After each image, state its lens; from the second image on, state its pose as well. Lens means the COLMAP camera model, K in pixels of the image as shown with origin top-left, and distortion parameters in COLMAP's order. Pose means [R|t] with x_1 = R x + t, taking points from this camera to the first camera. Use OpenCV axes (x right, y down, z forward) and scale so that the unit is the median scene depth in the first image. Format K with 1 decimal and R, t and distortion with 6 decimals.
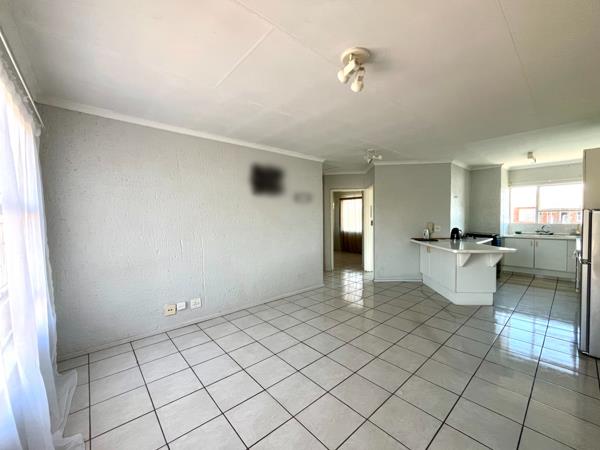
lens RADIAL K [[242.5, 0, 298.7], [0, 242.5, 225.0], [0, 0, 1]] dist [-0.002108, -0.000145]
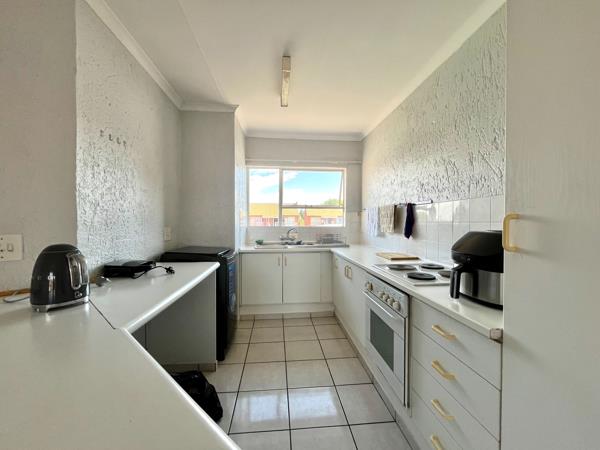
lens RADIAL K [[242.5, 0, 298.7], [0, 242.5, 225.0], [0, 0, 1]] dist [-0.002108, -0.000145]
pose [[0.592019, 0.003212, 0.805918, 0.781453], [0.018605, 0.999671, -0.017652, 0.003531], [-0.805709, 0.025445, 0.591764, 0.919439]]
